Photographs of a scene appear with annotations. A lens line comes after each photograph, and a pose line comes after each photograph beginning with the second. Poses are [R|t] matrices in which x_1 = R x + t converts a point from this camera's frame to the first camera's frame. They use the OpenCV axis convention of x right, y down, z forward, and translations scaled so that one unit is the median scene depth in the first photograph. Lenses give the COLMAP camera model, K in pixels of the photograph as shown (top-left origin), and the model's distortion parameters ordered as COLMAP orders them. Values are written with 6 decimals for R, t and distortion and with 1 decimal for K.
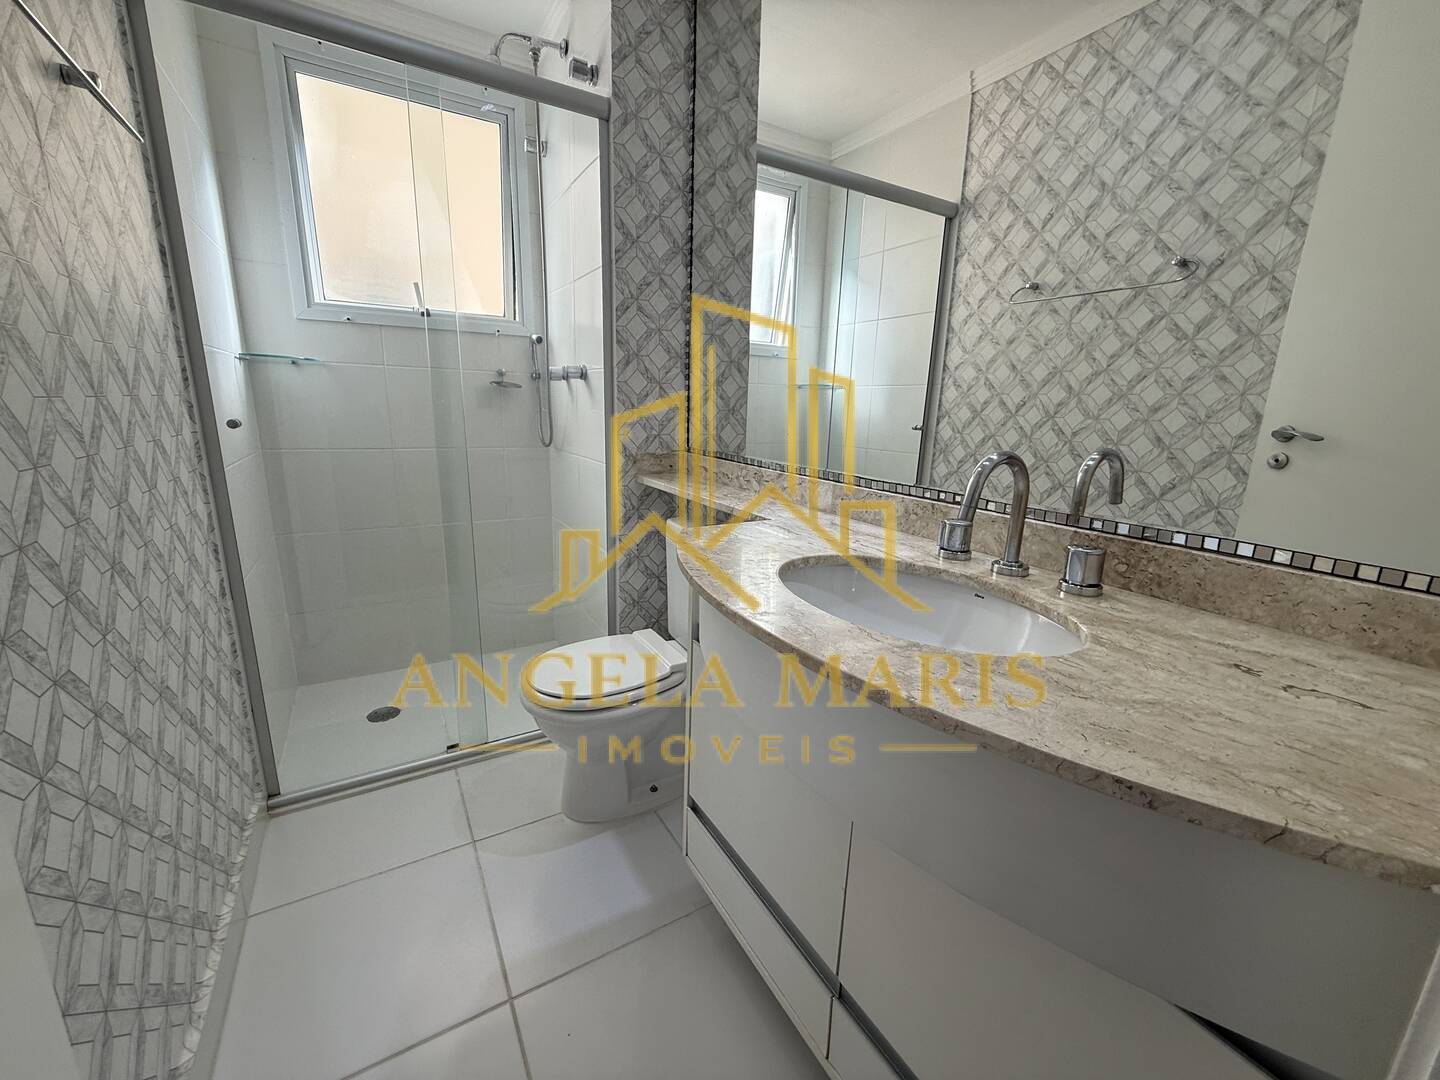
lens RADIAL K [[573.5, 0, 721.8], [0, 573.5, 538.7], [0, 0, 1]] dist [-0.000216, 0.000632]
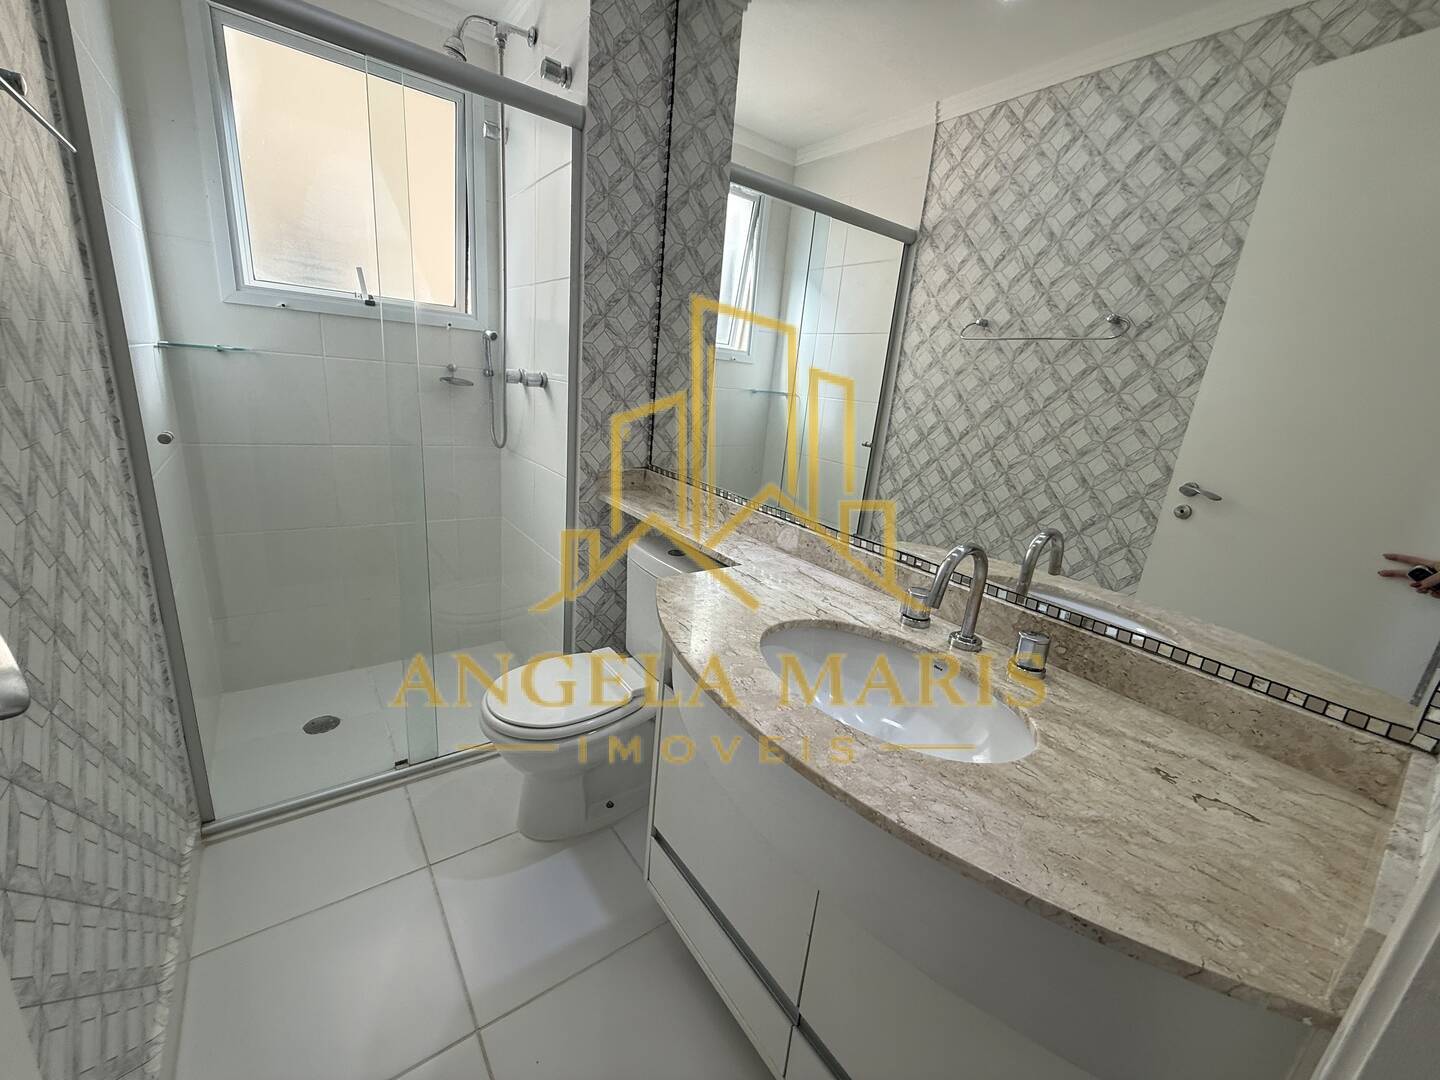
lens RADIAL K [[573.5, 0, 720.2], [0, 573.5, 535.7], [0, 0, 1]] dist [-0.000216, 0.000632]
pose [[0.993148, 0.032673, 0.112202, -0.056217], [-0.038218, 0.998133, 0.047633, -0.108313], [-0.110436, -0.051595, 0.992543, -0.019381]]
